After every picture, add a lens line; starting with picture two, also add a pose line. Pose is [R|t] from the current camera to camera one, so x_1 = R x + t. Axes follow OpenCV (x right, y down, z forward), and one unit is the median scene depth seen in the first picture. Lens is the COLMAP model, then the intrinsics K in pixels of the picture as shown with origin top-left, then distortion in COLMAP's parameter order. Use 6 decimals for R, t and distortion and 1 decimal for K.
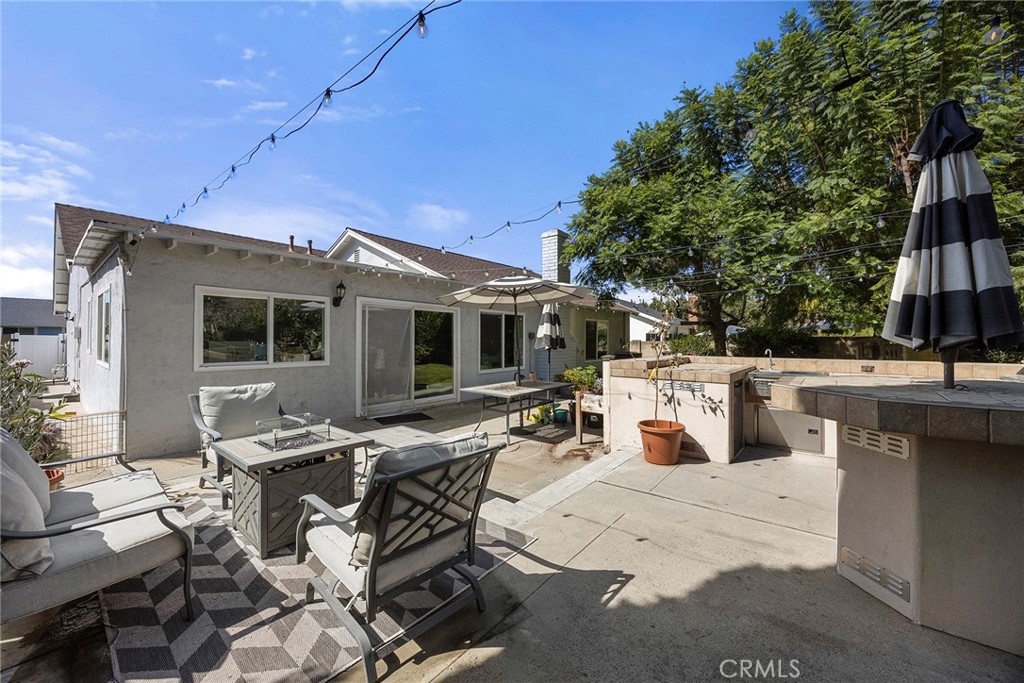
lens RADIAL K [[390.6, 0, 517.5], [0, 390.6, 337.1], [0, 0, 1]] dist [-0.006719, 0.000066]
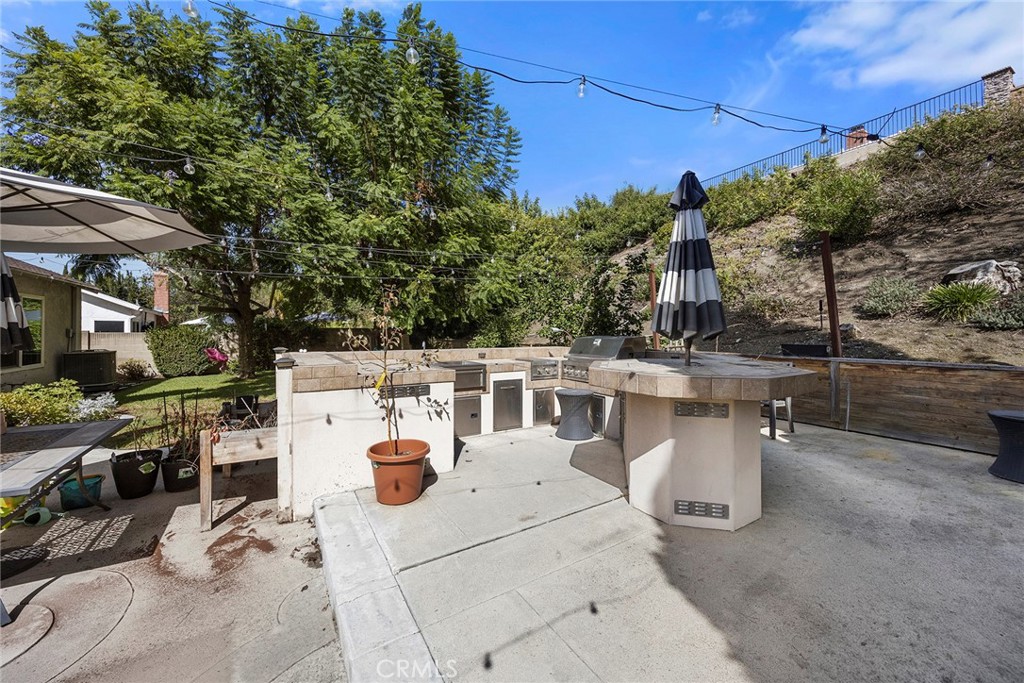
lens RADIAL K [[390.6, 0, 513.5], [0, 390.6, 331.7], [0, 0, 1]] dist [-0.006719, 0.000066]
pose [[0.334398, -0.004053, 0.942423, -0.241126], [-0.006808, 0.999954, 0.006716, -0.002509], [-0.942407, -0.008662, 0.334355, 0.519694]]
